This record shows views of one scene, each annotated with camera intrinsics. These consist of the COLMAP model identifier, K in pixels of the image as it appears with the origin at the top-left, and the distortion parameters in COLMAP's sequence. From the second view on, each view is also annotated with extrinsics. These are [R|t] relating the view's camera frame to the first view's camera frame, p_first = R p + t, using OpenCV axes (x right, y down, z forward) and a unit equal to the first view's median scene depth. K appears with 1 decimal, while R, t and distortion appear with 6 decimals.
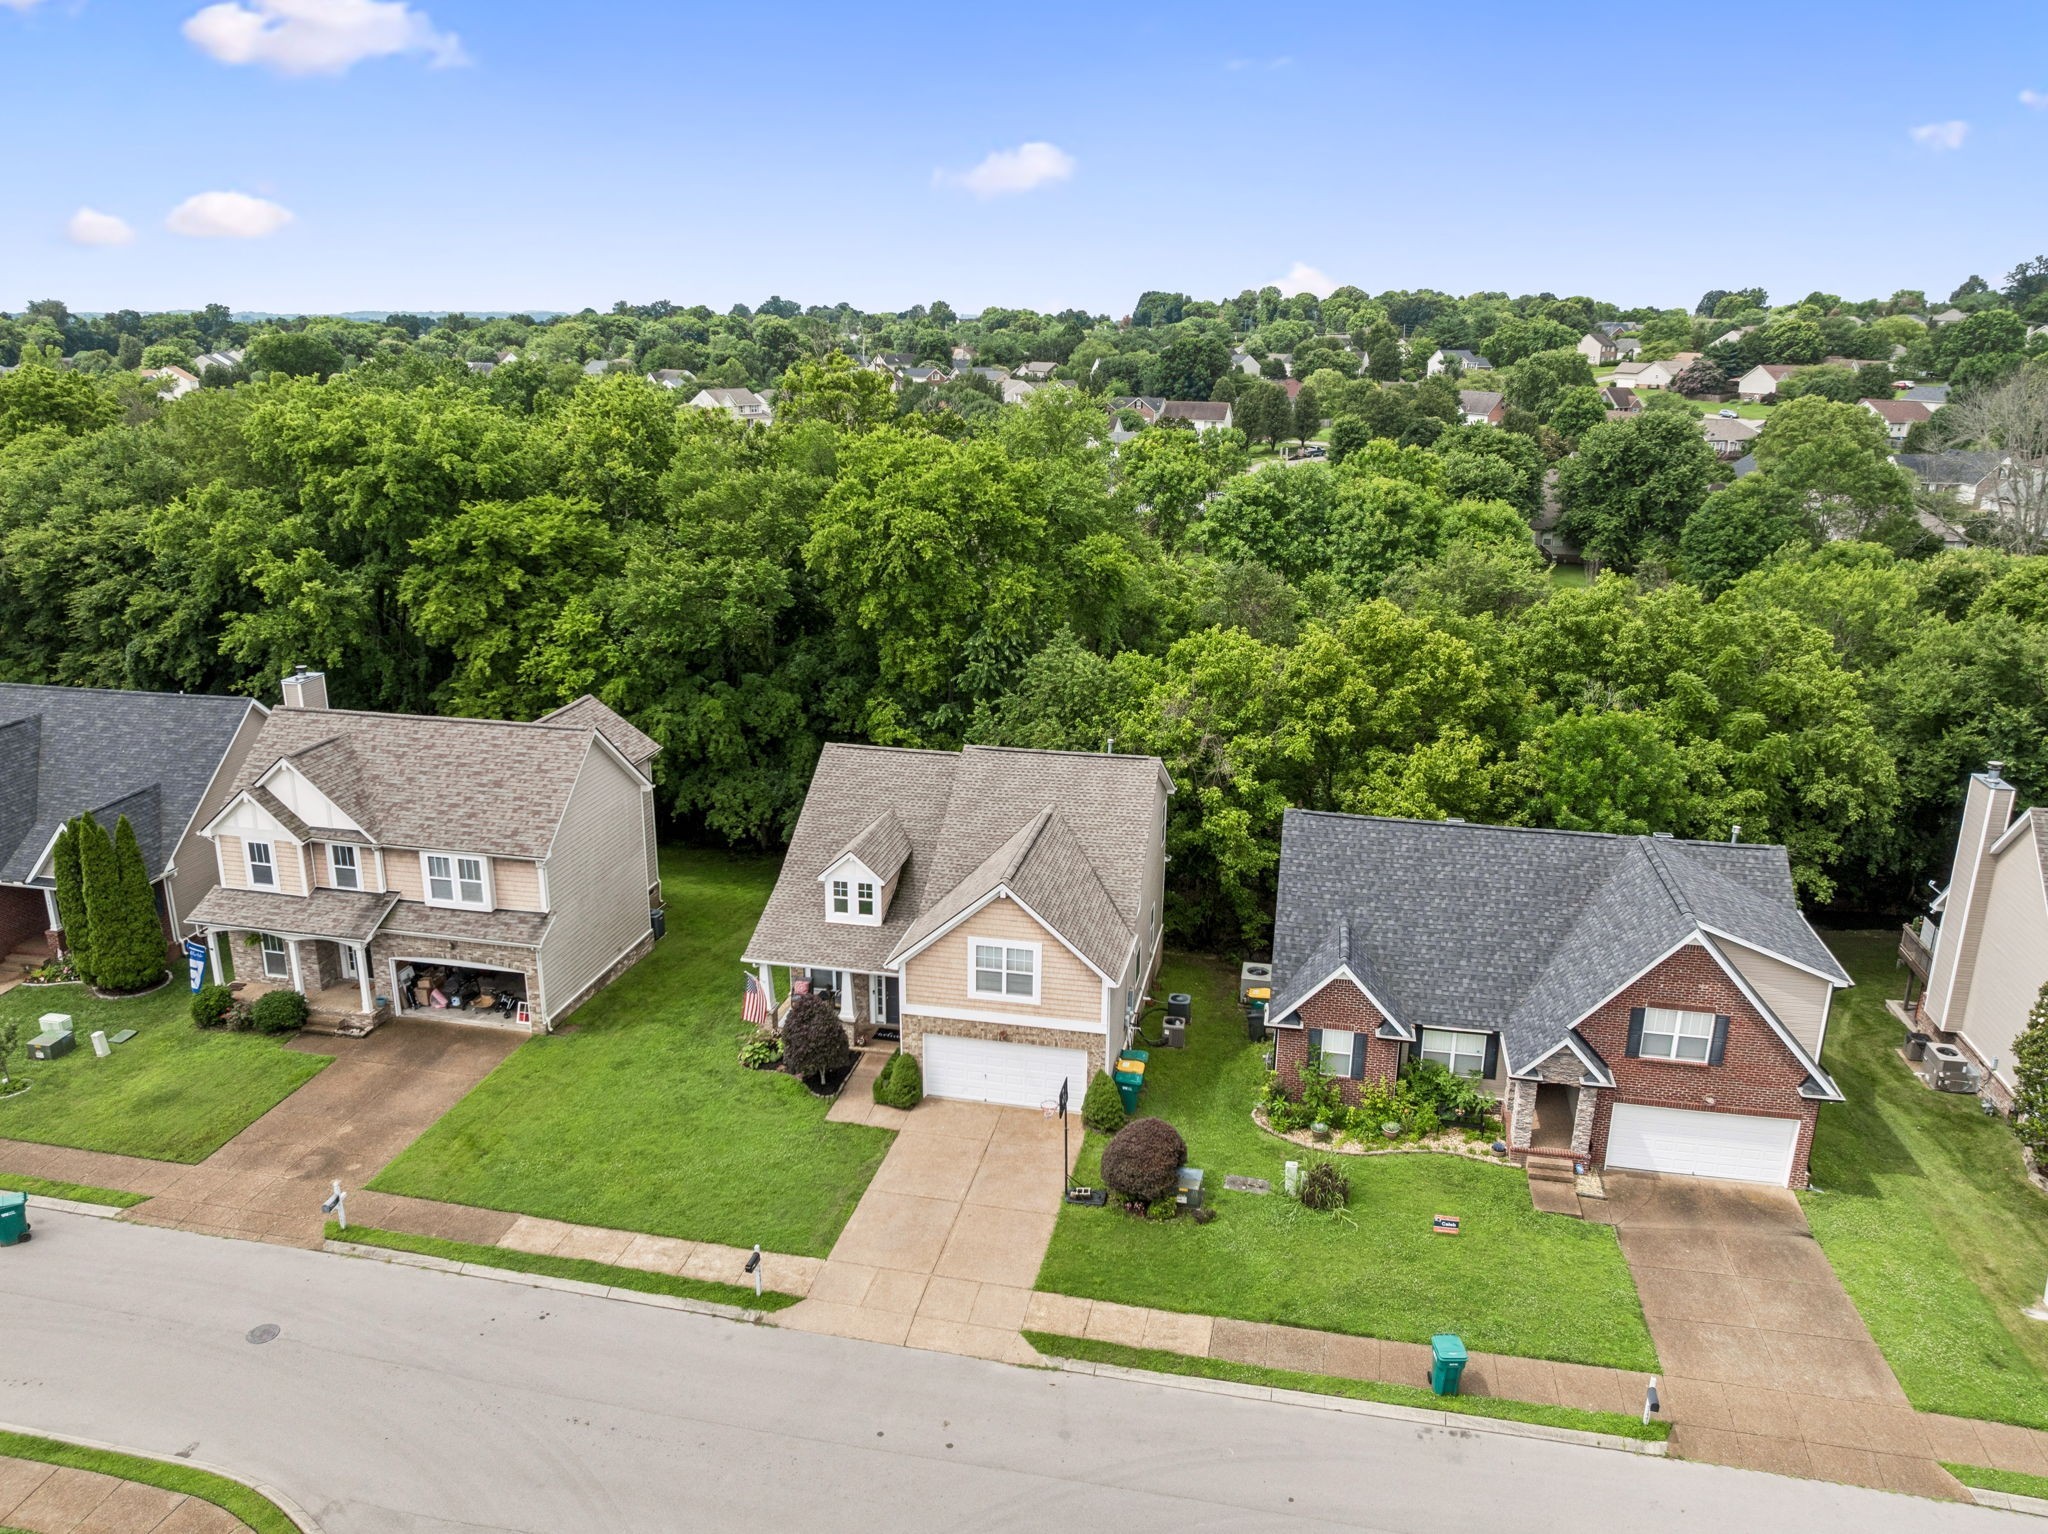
lens RADIAL K [[1449.0, 0, 1024.0], [0, 1449.0, 767.0], [0, 0, 1]] dist [-0.028937, -0.004114]
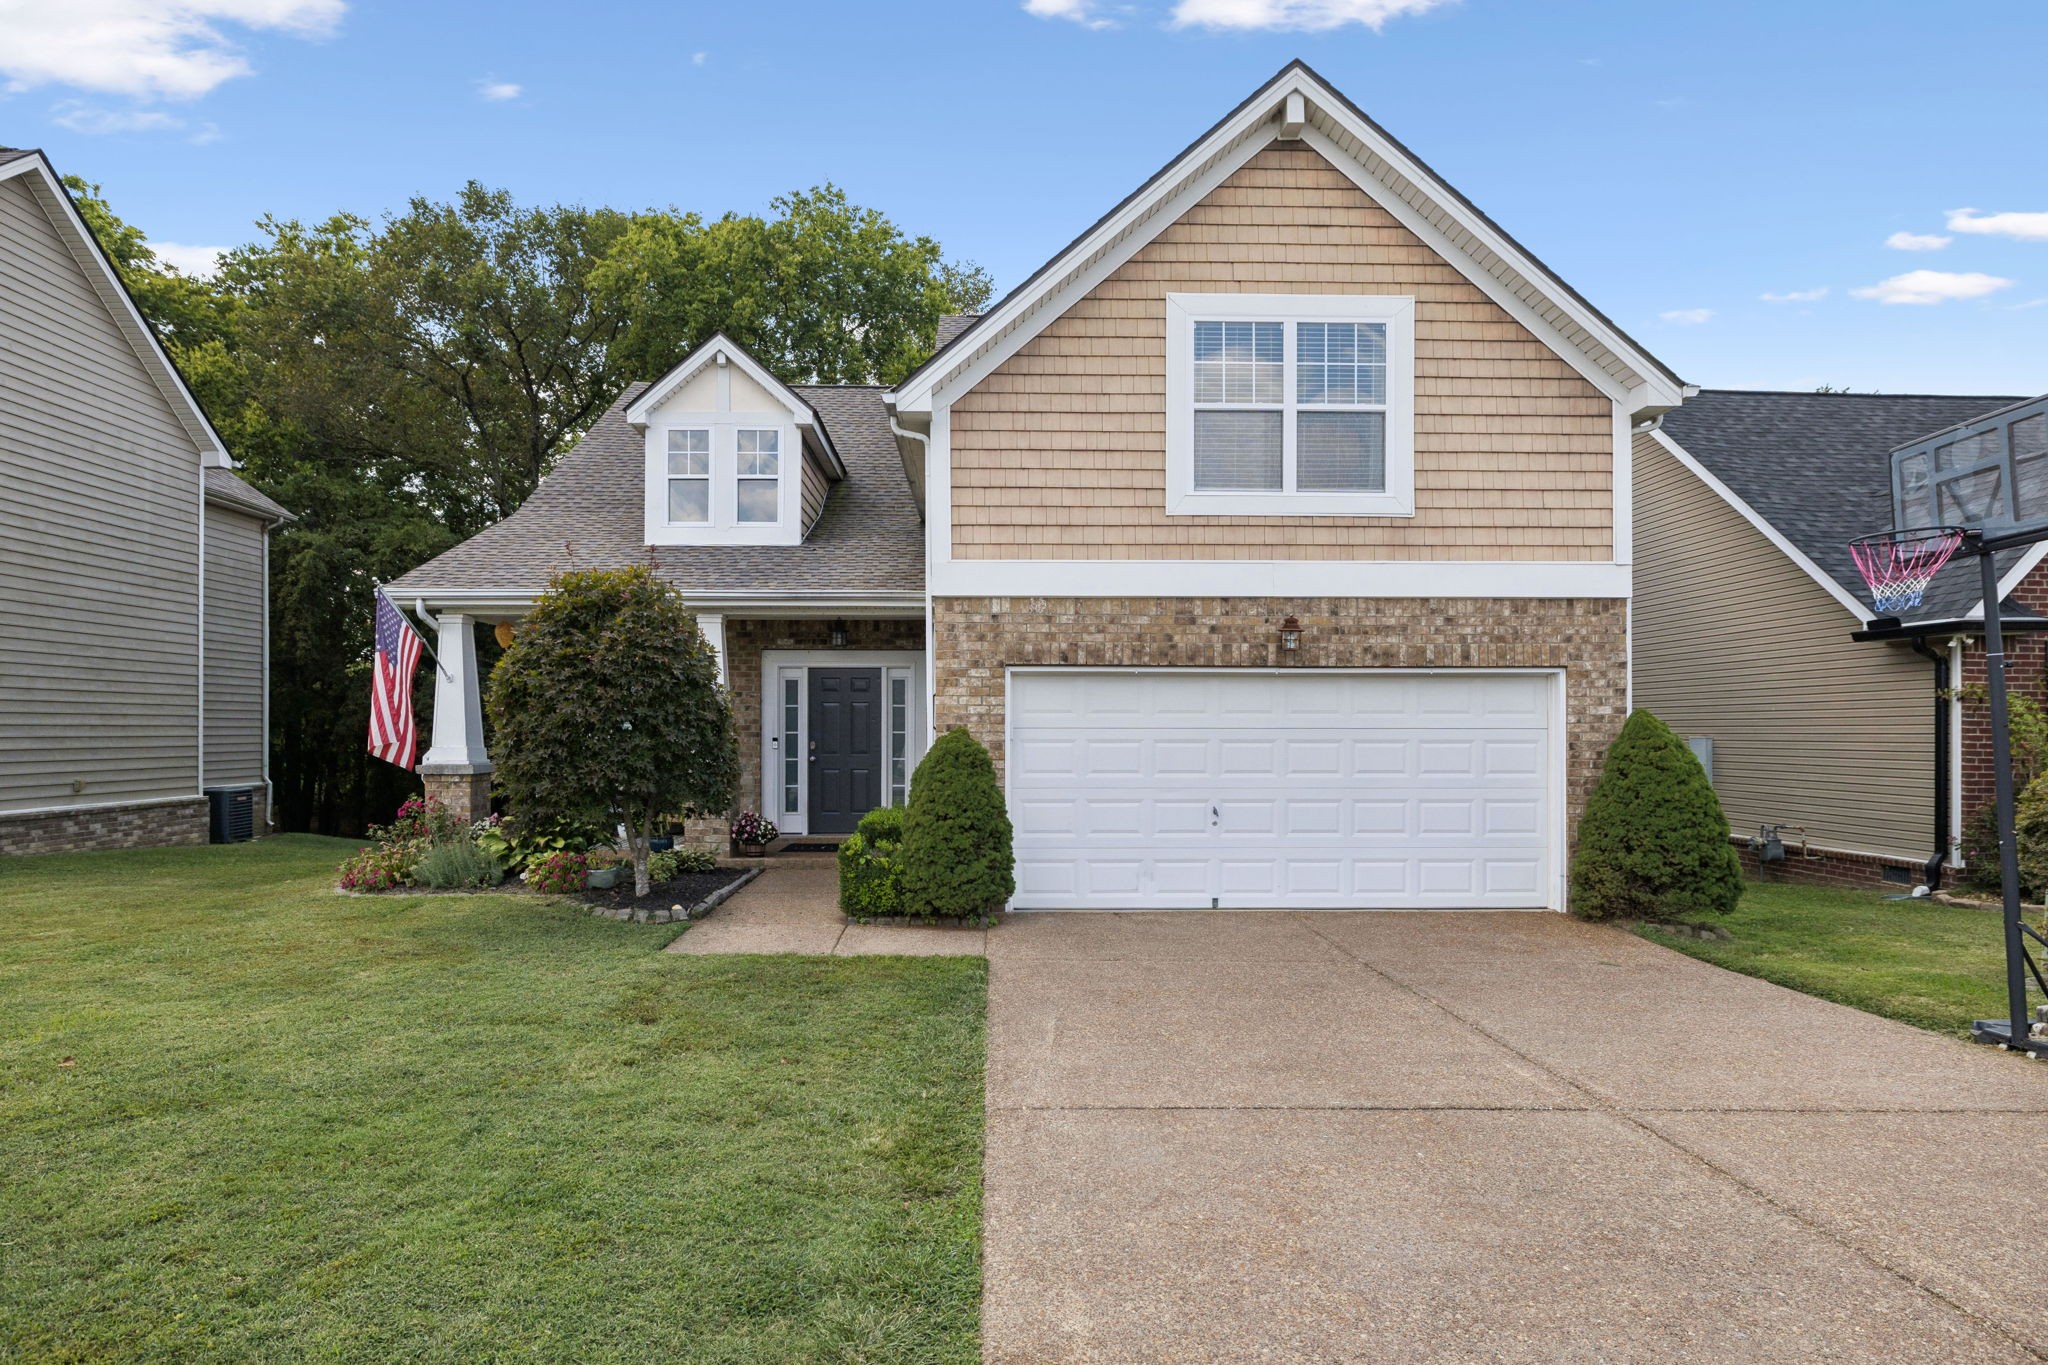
lens RADIAL K [[1115.8, 0, 1011.4], [0, 1115.8, 727.6], [0, 0, 1]] dist [-0.005214, -0.000401]
pose [[0.973861, -0.007193, 0.227032, -0.111836], [0.072363, 0.957247, -0.280075, 0.240557], [-0.215311, 0.289183, 0.932745, 0.735036]]
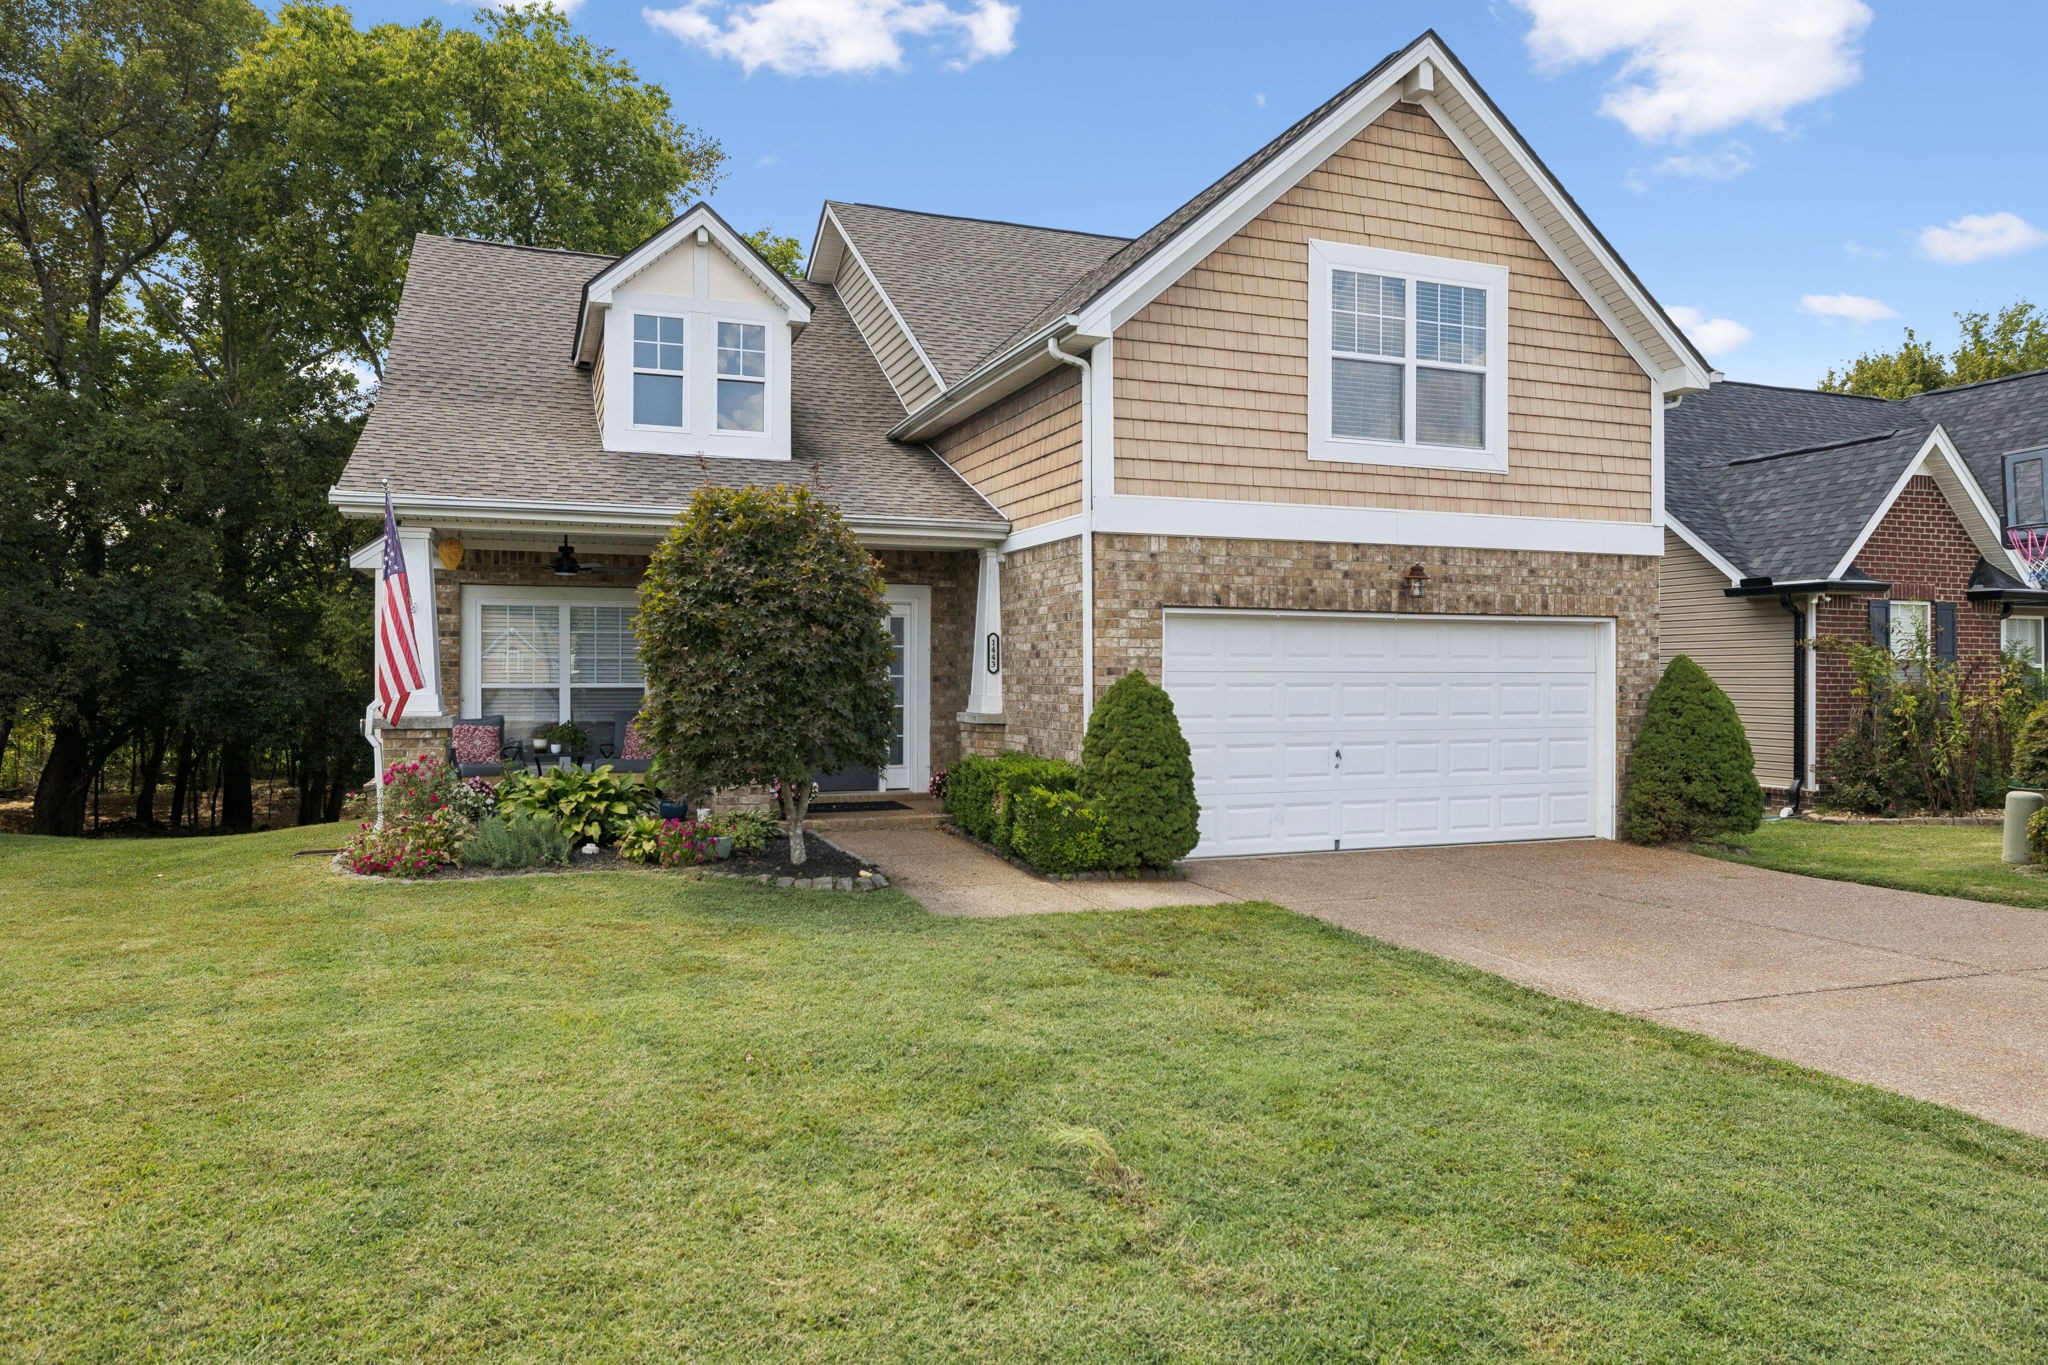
lens RADIAL K [[1291.5, 0, 1015.1], [0, 1291.5, 672.0], [0, 0, 1]] dist [-0.005846, 0.001973]
pose [[0.843388, -0.006402, 0.537267, -0.213424], [0.159722, 0.957714, -0.239316, 0.233525], [-0.513016, 0.287650, 0.808747, 0.755711]]
